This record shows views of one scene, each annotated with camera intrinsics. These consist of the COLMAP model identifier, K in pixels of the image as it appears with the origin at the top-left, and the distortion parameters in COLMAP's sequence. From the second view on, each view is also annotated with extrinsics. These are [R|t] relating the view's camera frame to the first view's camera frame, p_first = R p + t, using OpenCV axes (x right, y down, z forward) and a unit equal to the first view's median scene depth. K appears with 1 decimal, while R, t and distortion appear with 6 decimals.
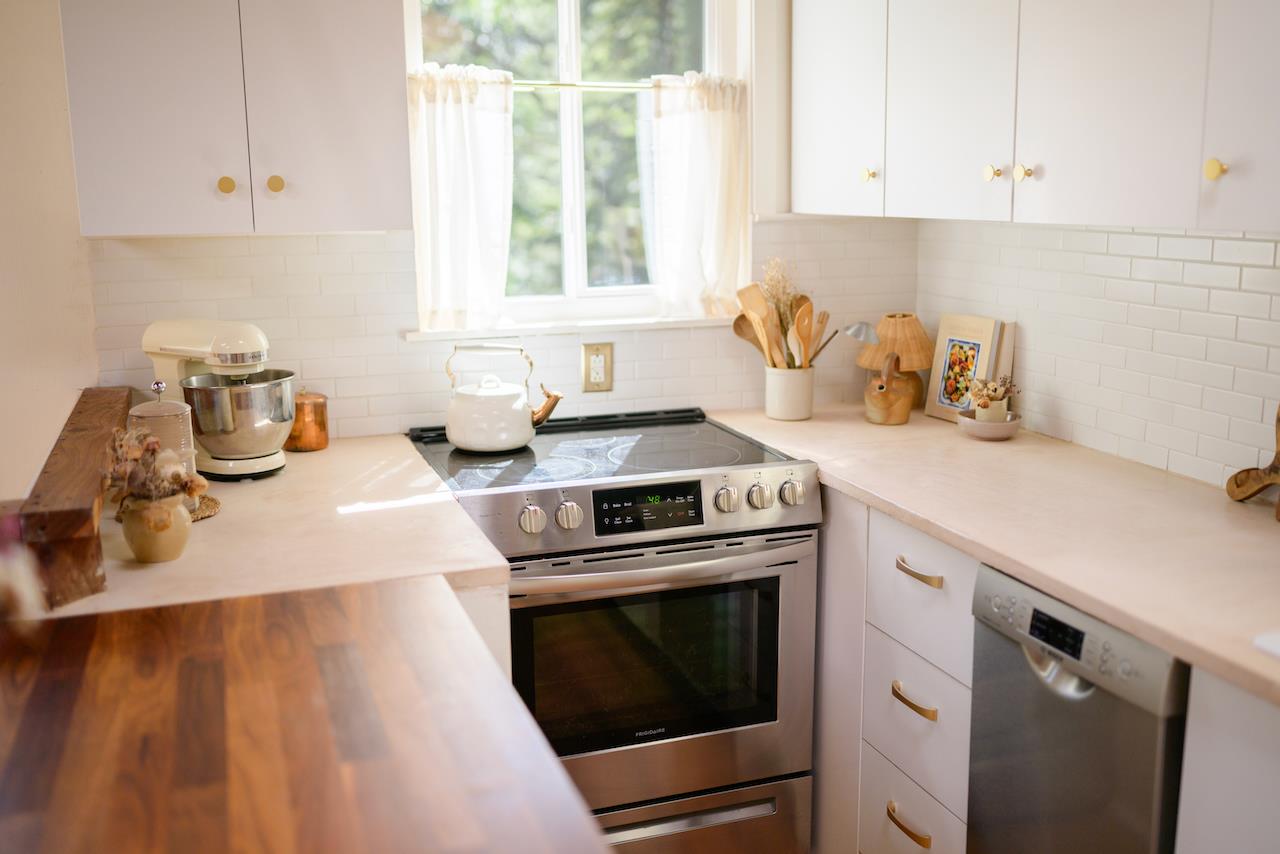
lens RADIAL K [[1199.8, 0, 640.7], [0, 1199.8, 423.1], [0, 0, 1]] dist [-0.005437, 0.000000]
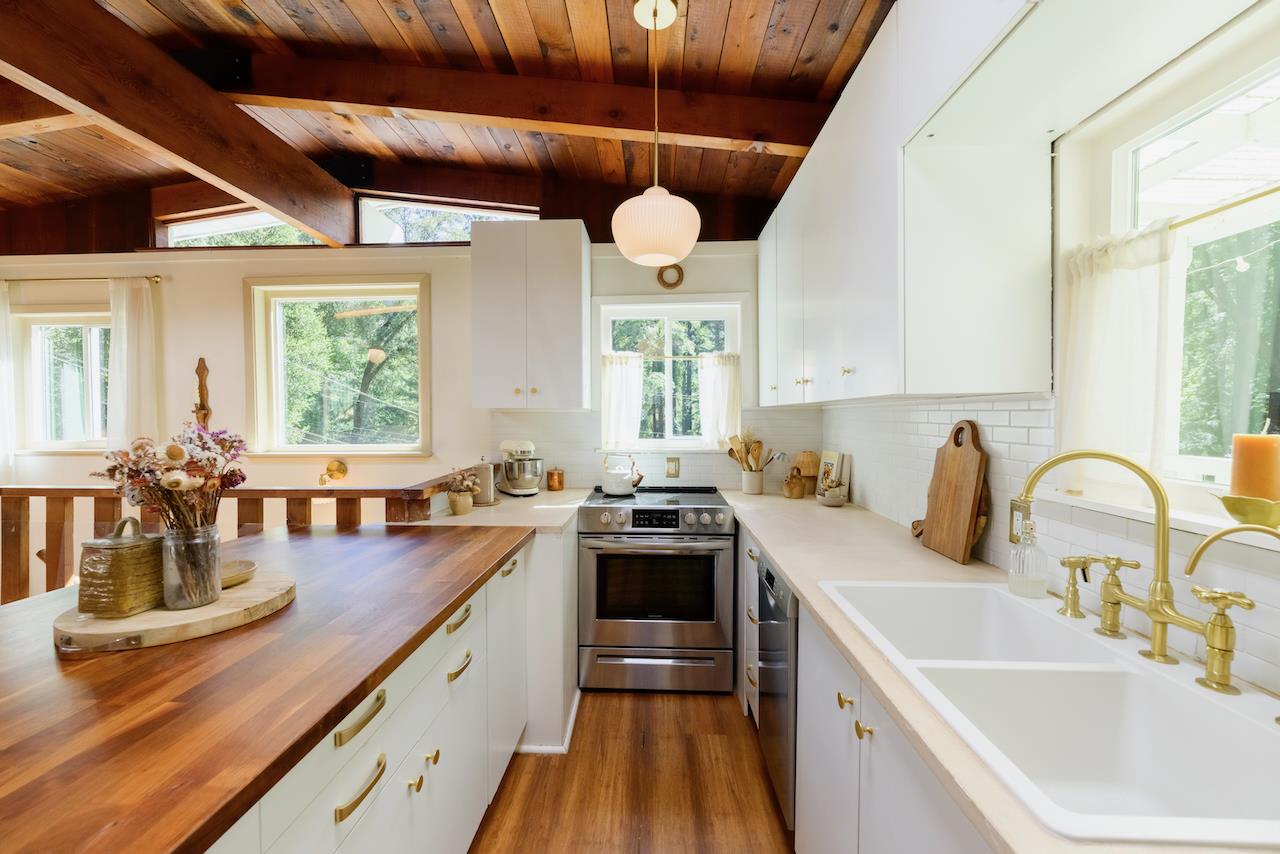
lens RADIAL K [[501.3, 0, 633.9], [0, 501.3, 427.5], [0, 0, 1]] dist [-0.000178, 0.000274]
pose [[0.926641, 0.015997, -0.375606, 0.306625], [-0.080256, 0.984481, -0.156066, 0.044695], [0.367281, 0.174761, 0.913544, 0.013290]]
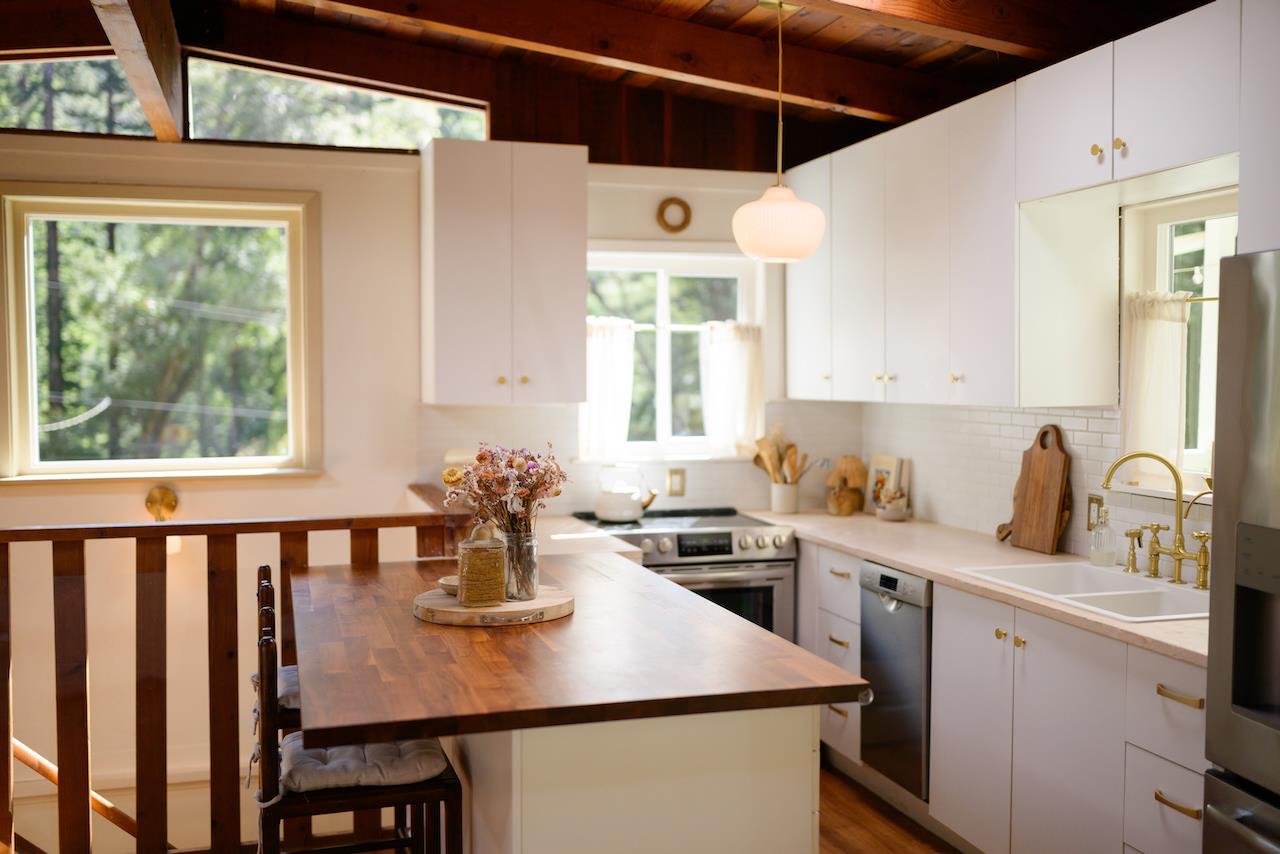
lens RADIAL K [[1199.8, 0, 635.3], [0, 1199.8, 427.9], [0, 0, 1]] dist [-0.005437, 0.000000]
pose [[0.998794, 0.011965, -0.047626, -0.013798], [-0.019148, 0.987985, -0.153357, 0.162815], [0.045219, 0.154084, 0.987022, -0.848423]]
